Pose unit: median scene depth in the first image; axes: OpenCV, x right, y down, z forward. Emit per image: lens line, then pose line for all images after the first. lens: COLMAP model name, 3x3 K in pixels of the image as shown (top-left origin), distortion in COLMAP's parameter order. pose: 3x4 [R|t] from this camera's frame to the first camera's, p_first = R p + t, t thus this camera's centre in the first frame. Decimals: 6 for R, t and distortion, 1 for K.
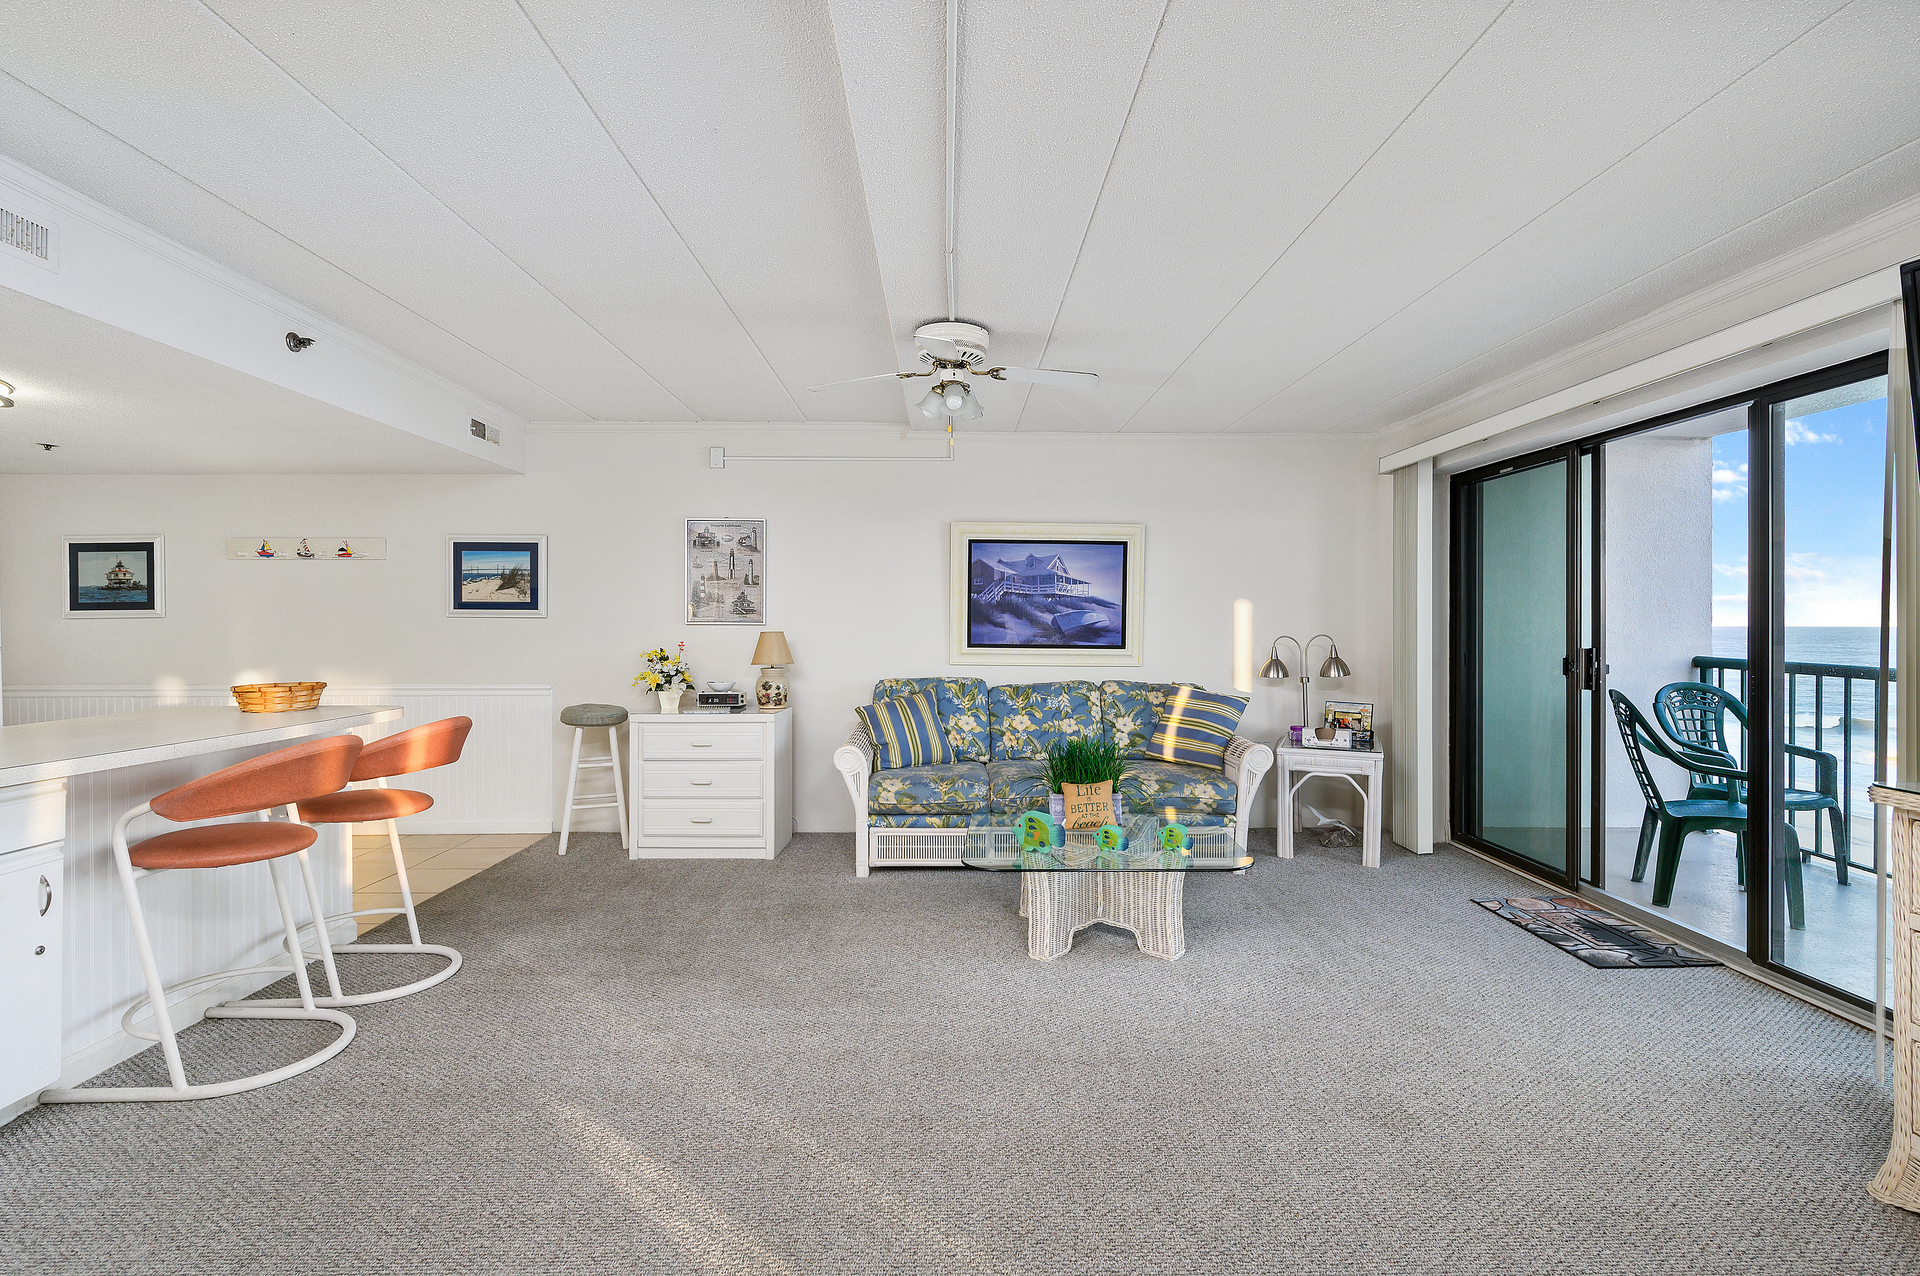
lens RADIAL K [[841.1, 0, 984.1], [0, 841.1, 645.3], [0, 0, 1]] dist [-0.002254, -0.000281]
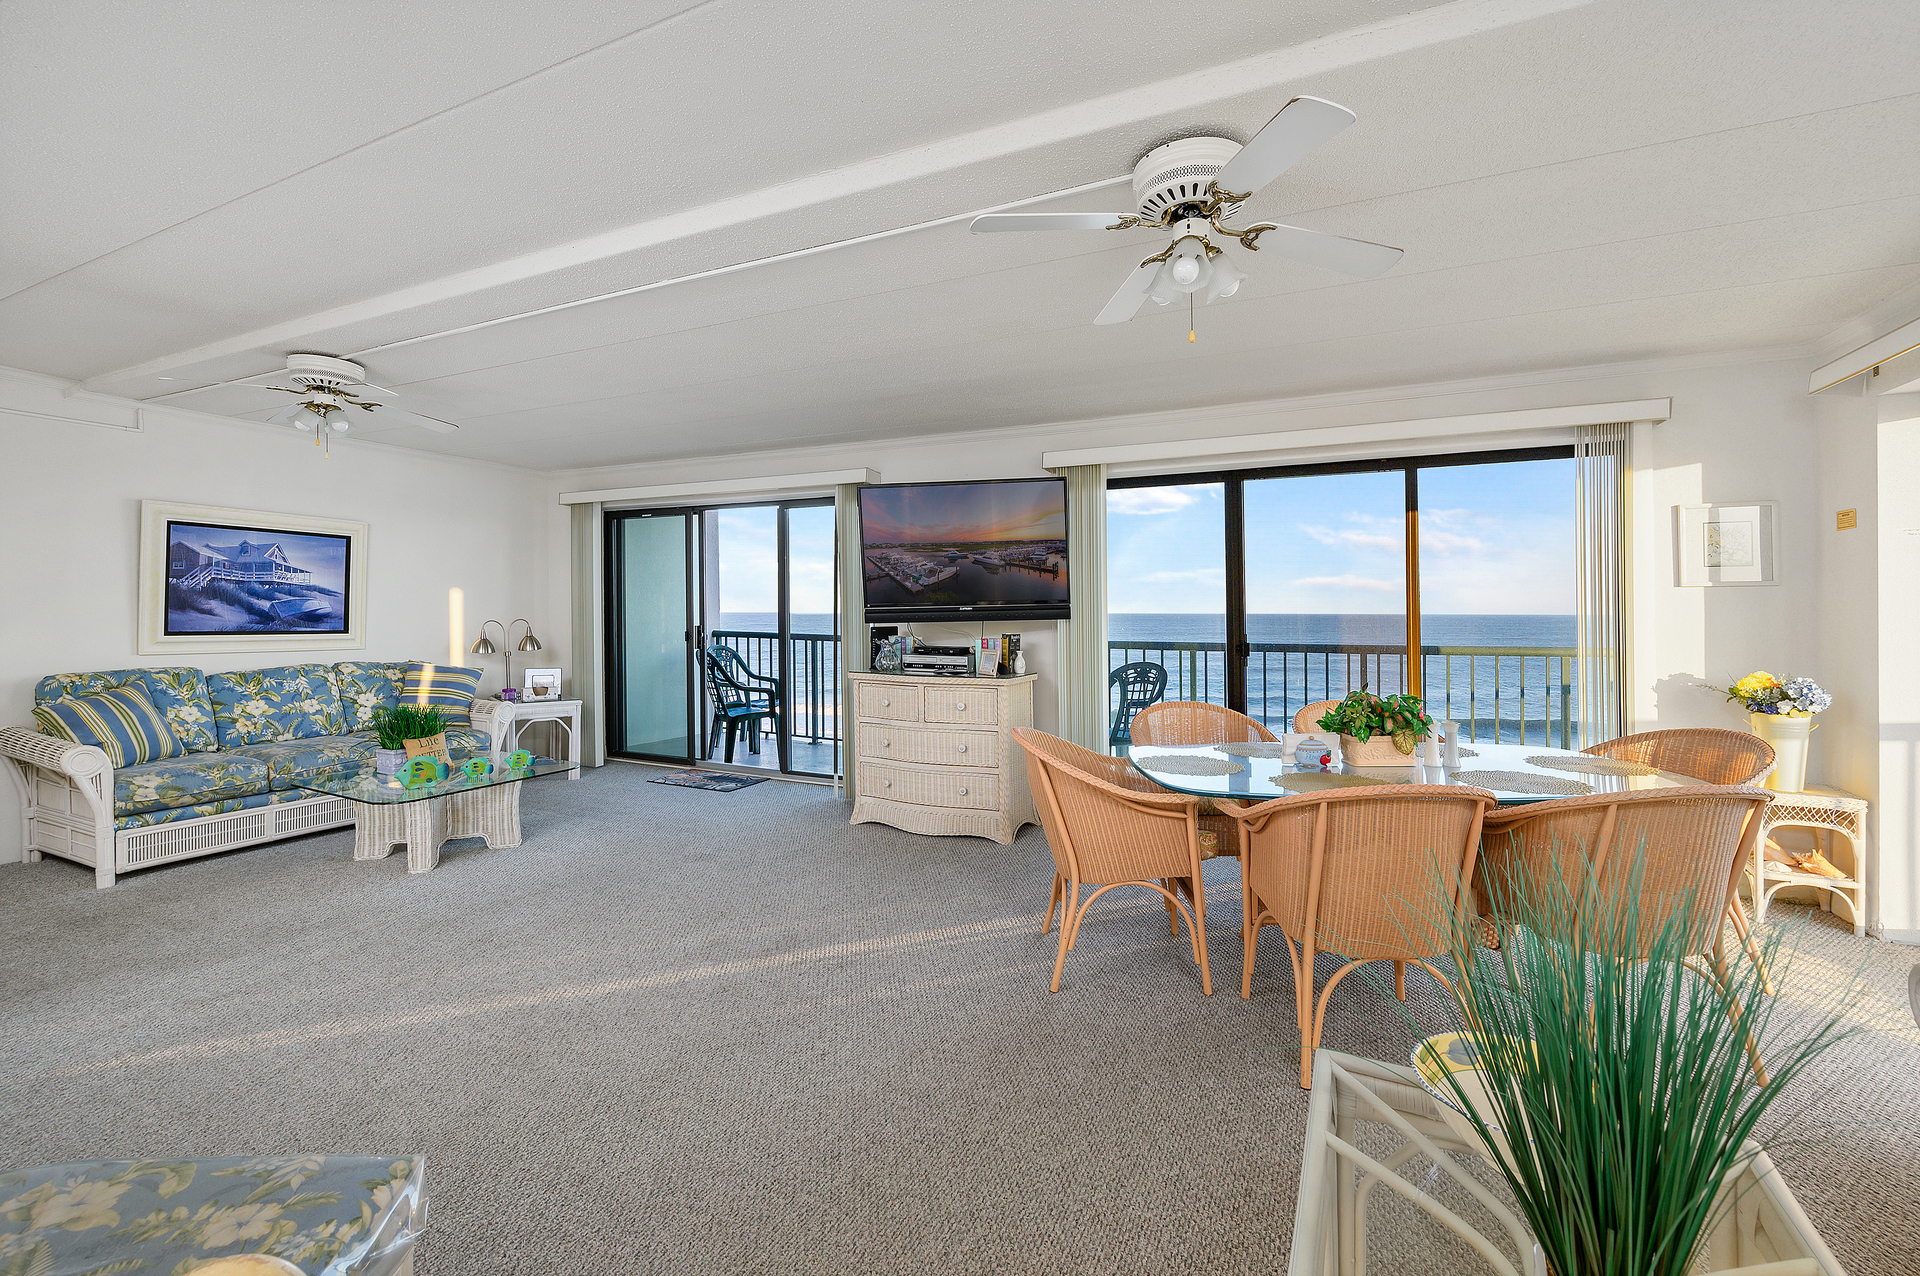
lens RADIAL K [[783.0, 0, 916.0], [0, 783.0, 631.6], [0, 0, 1]] dist [-0.001431, -0.000112]
pose [[0.493473, -0.021517, 0.869495, -0.388807], [0.018674, 0.999726, 0.014141, 0.001537], [-0.869560, 0.009259, 0.493740, -0.165136]]
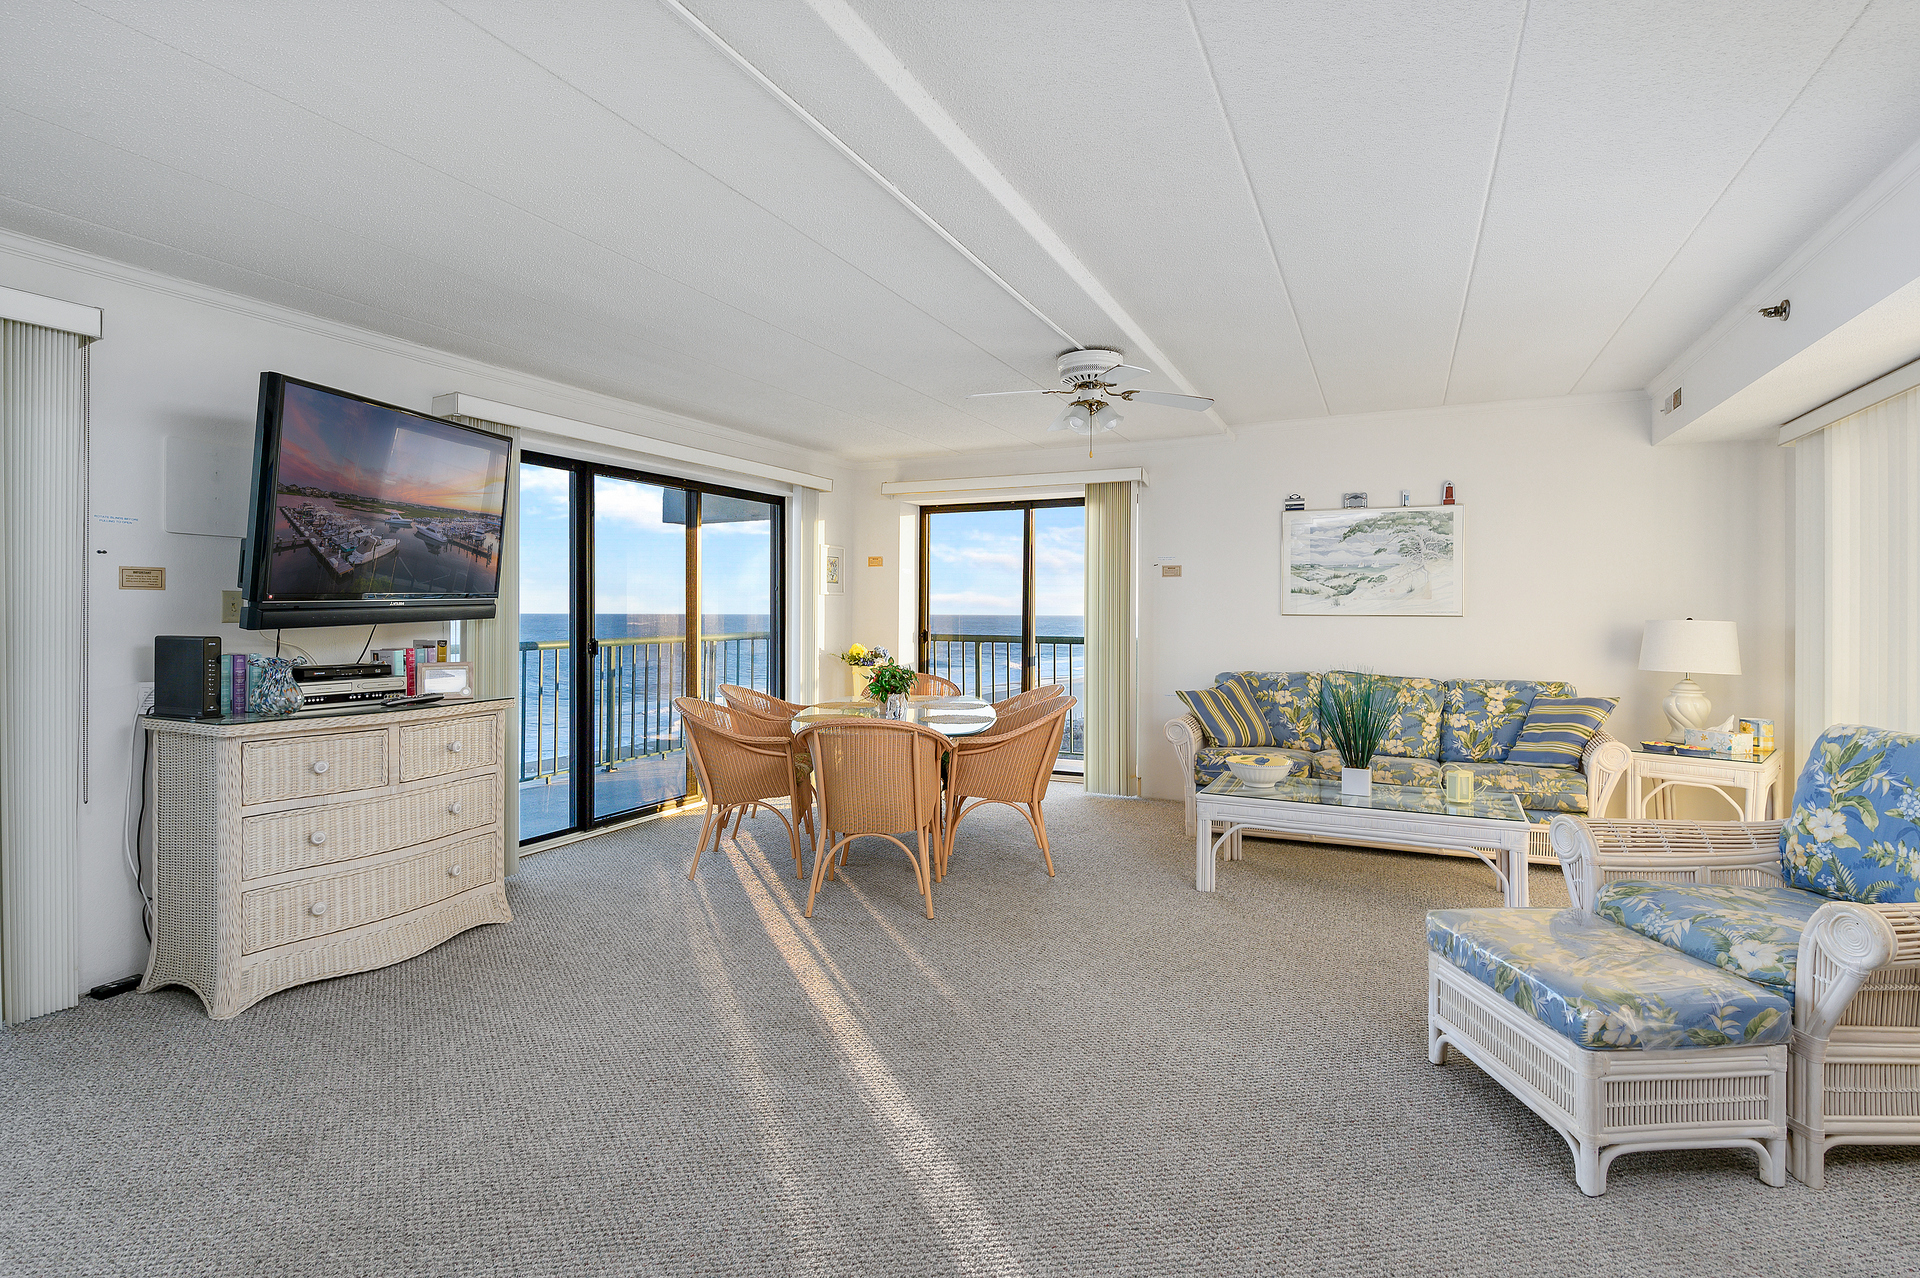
lens RADIAL K [[928.6, 0, 964.7], [0, 928.6, 613.6], [0, 0, 1]] dist [-0.001073, -0.000195]
pose [[-0.883864, -0.010178, 0.467634, -0.279784], [0.001888, 0.999677, 0.025327, -0.020931], [-0.467740, 0.023269, -0.883560, 0.661372]]
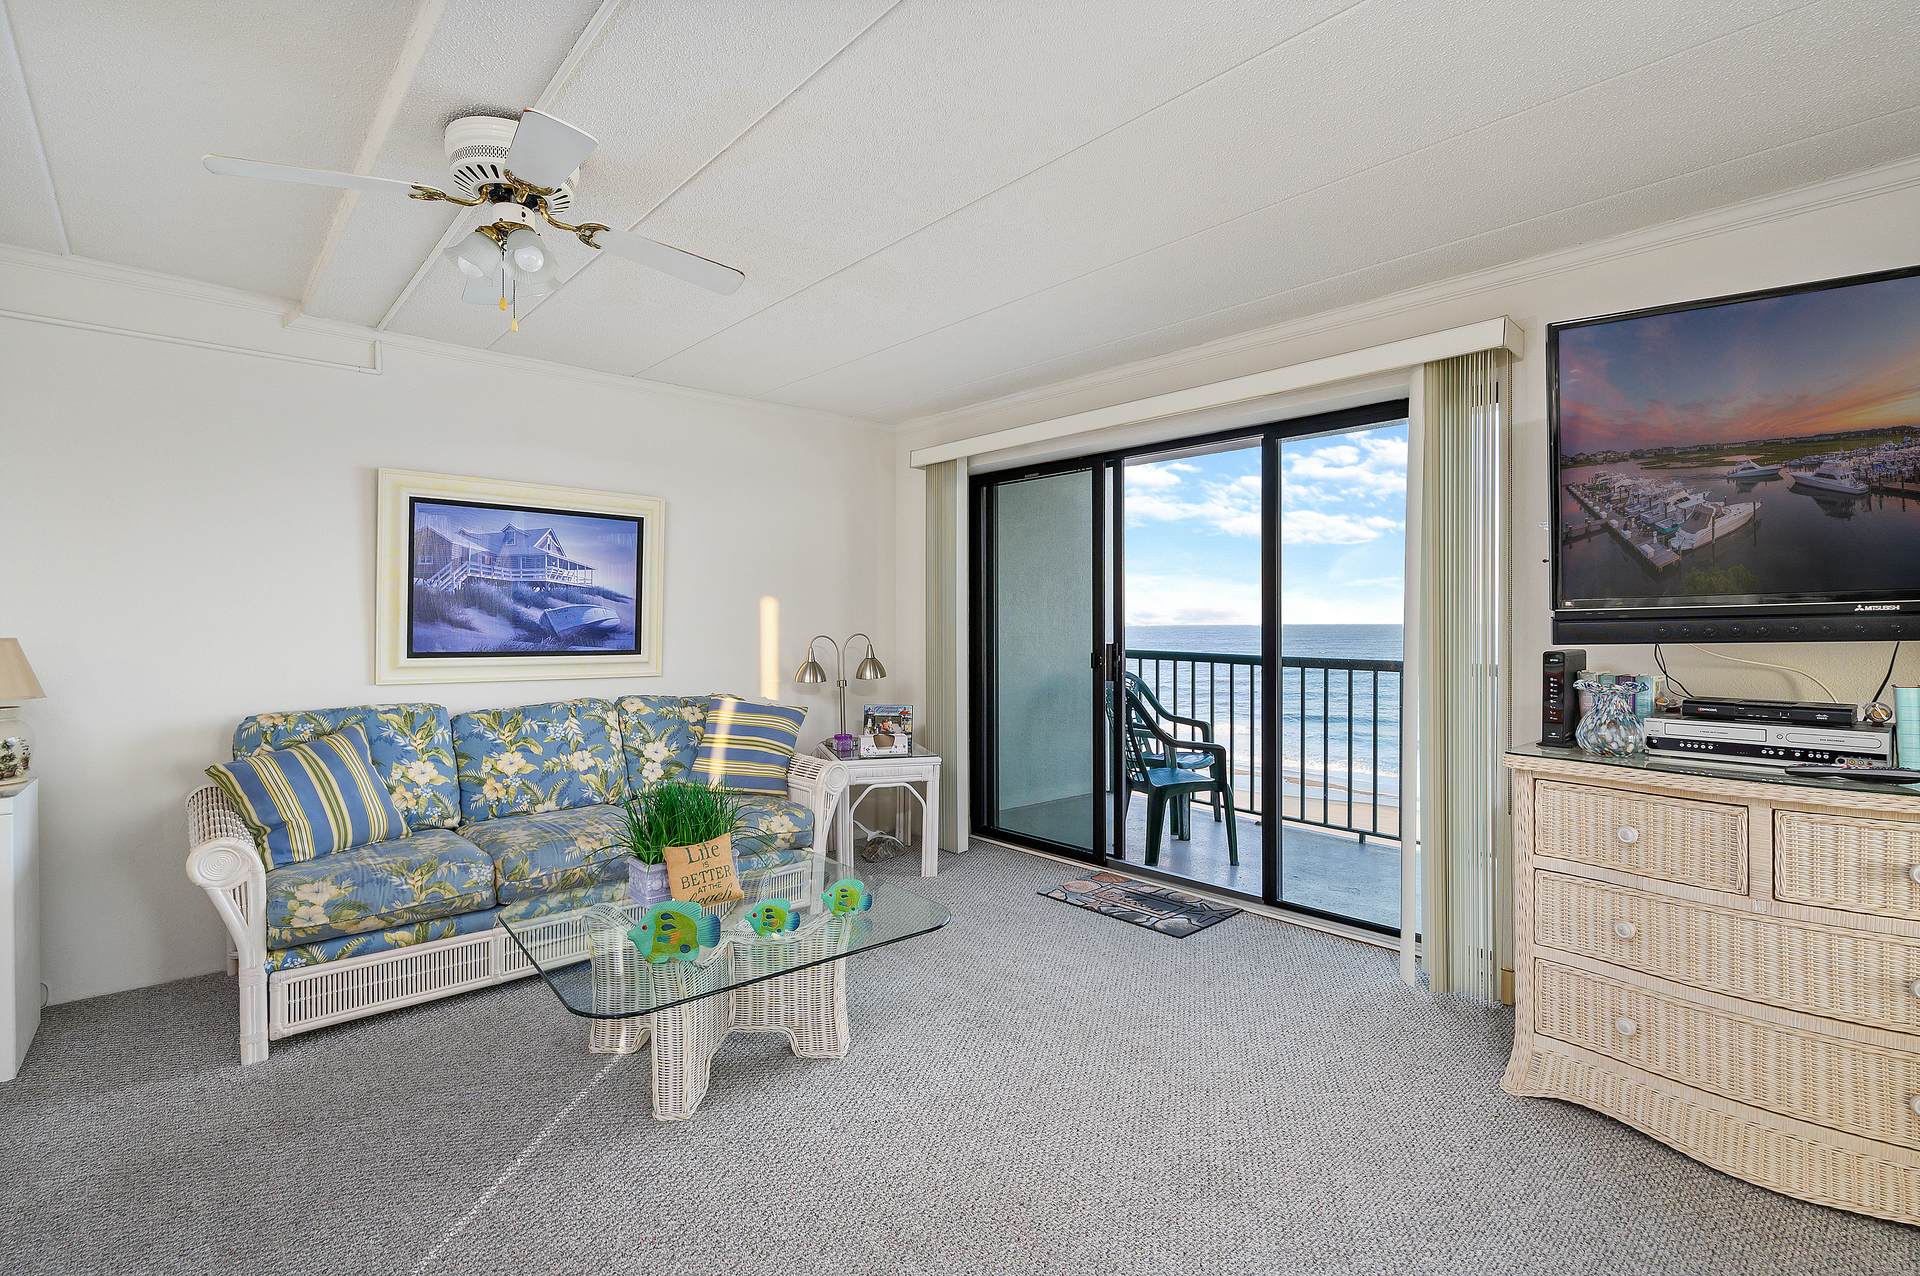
lens RADIAL K [[865.1, 0, 960.0], [0, 865.1, 638.0], [0, 0, 1]] dist [-0.003503, -0.000601]
pose [[0.770532, -0.013183, 0.637265, -0.127210], [0.018627, 0.999825, -0.001839, -0.004272], [-0.637130, 0.013287, 0.770642, 0.205761]]
